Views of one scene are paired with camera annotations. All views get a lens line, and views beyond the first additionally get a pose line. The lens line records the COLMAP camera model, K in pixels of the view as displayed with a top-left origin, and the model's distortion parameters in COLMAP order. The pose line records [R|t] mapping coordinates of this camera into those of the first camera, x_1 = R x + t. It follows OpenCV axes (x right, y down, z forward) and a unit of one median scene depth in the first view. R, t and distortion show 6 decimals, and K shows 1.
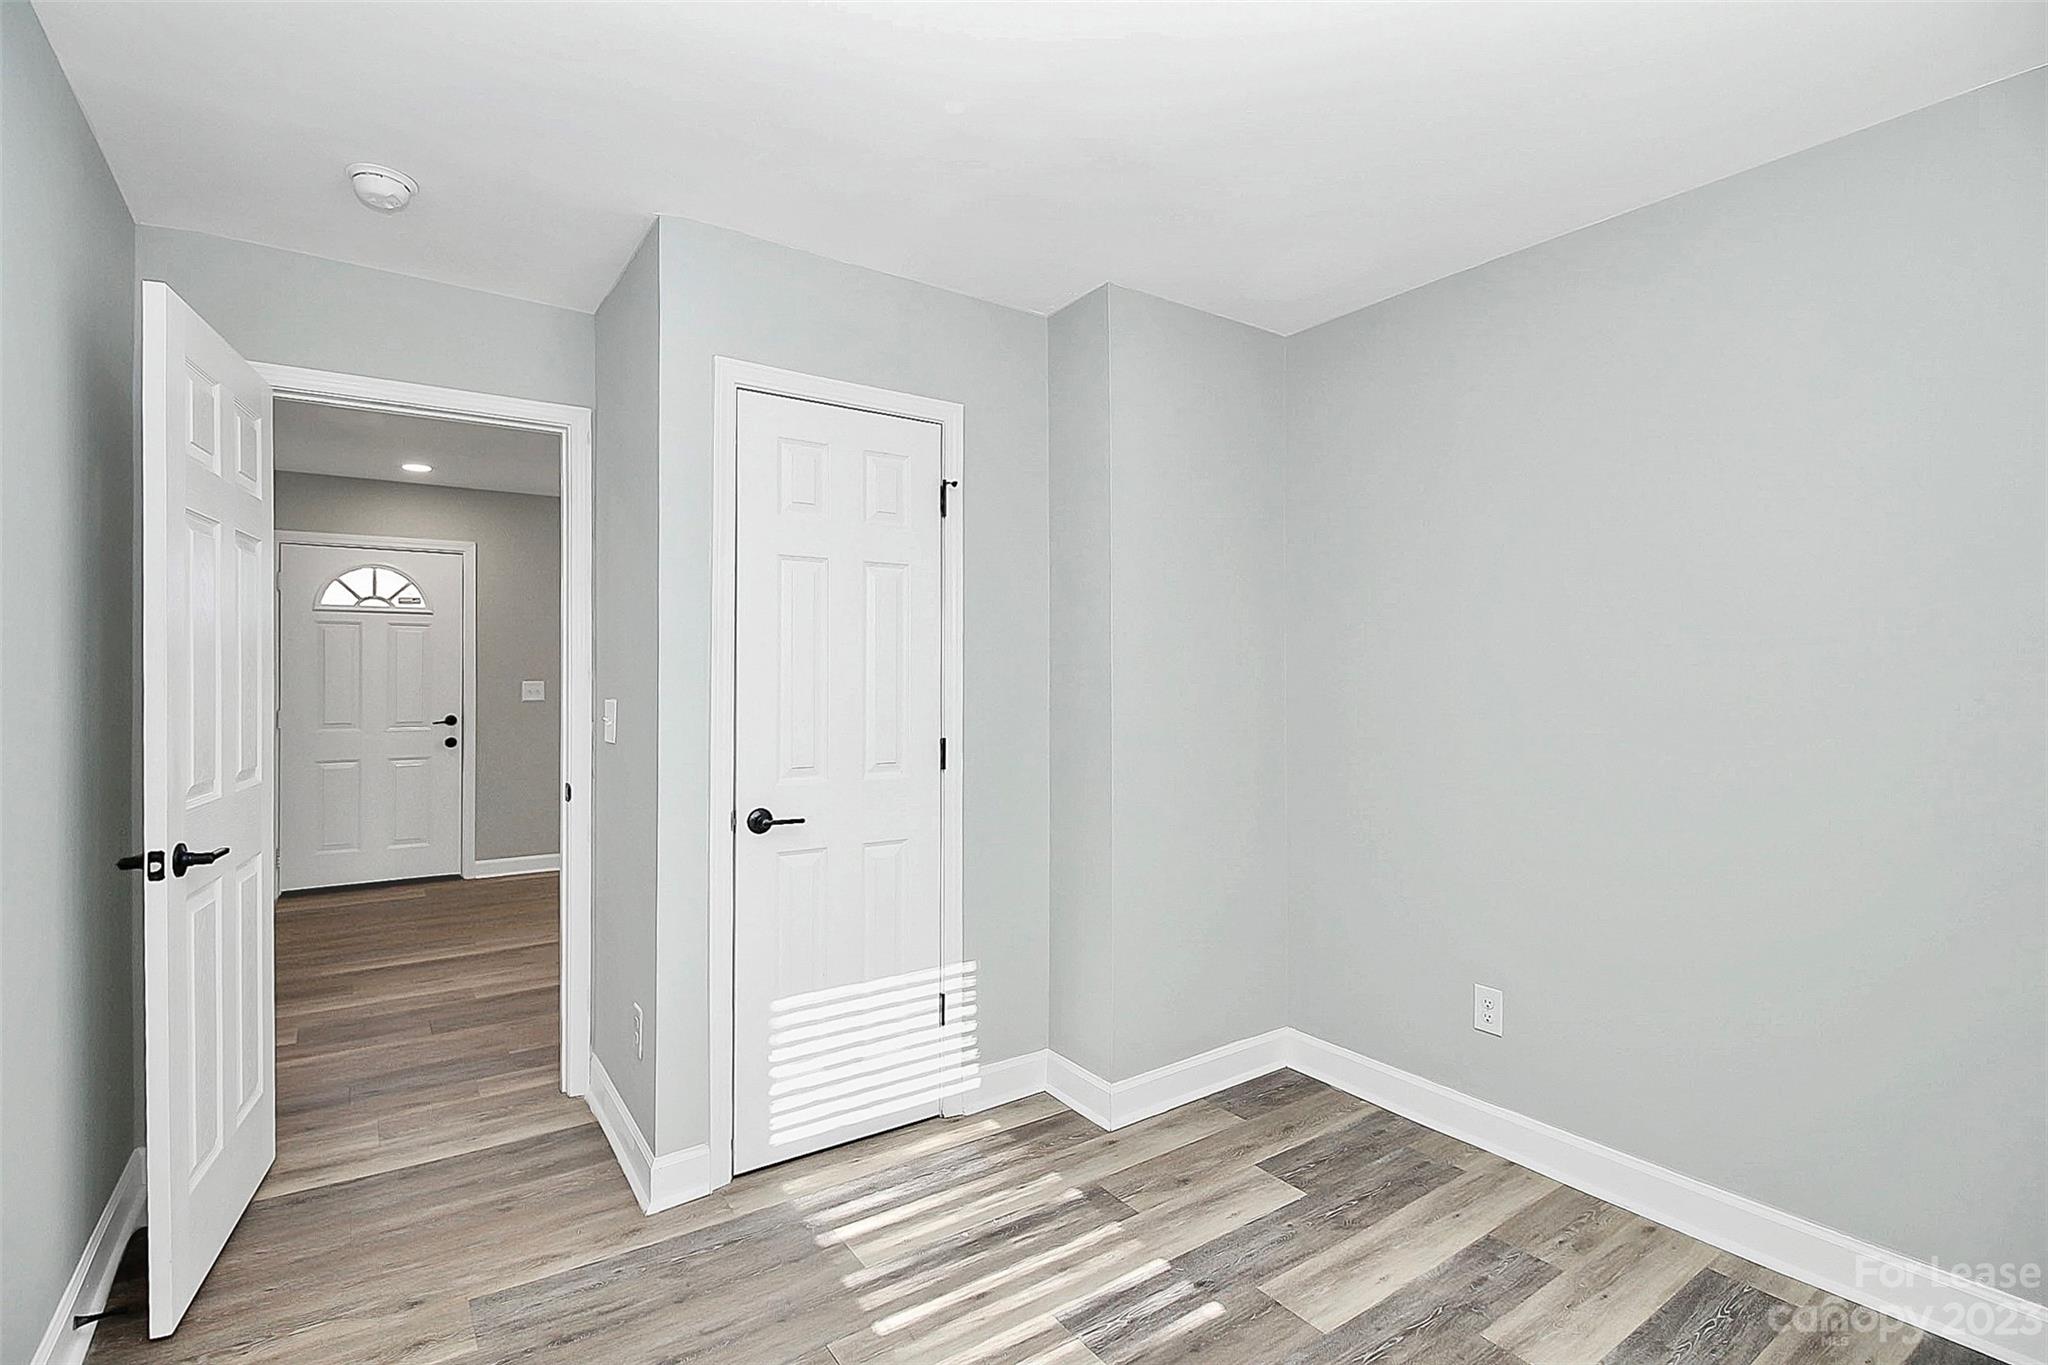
lens RADIAL K [[968.1, 0, 1024.1], [0, 968.1, 678.9], [0, 0, 1]] dist [0.003708, -0.012040]
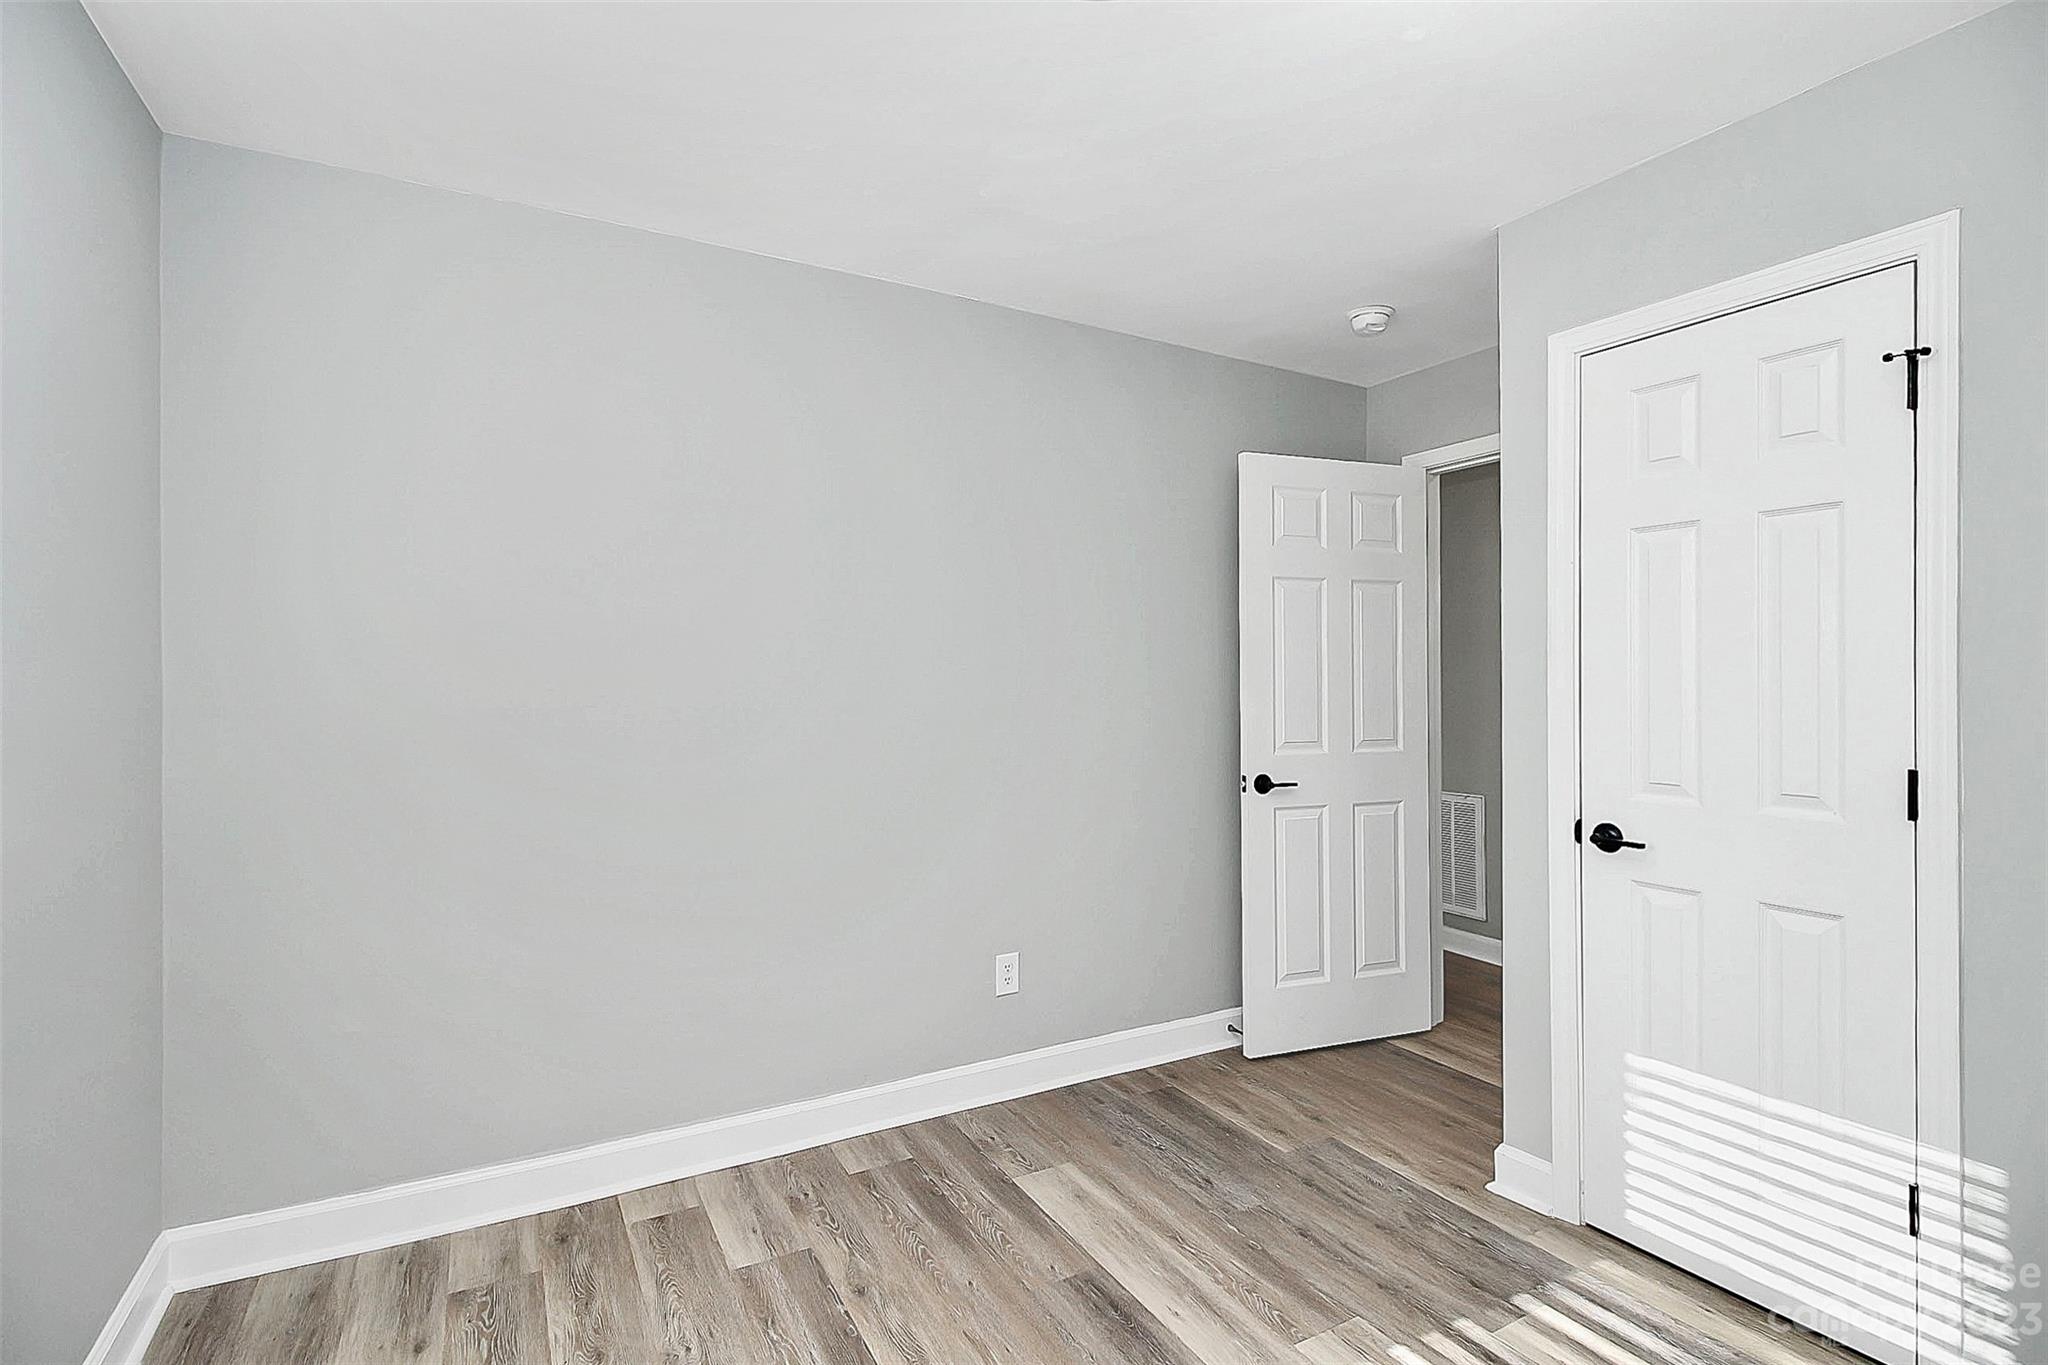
lens RADIAL K [[968.1, 0, 1024.5], [0, 968.1, 684.9], [0, 0, 1]] dist [0.003708, -0.012040]
pose [[-0.094247, 0.000582, -0.995549, 0.654421], [-0.003187, 0.999995, 0.000887, 0.009442], [0.995544, 0.003257, -0.094244, 0.560961]]
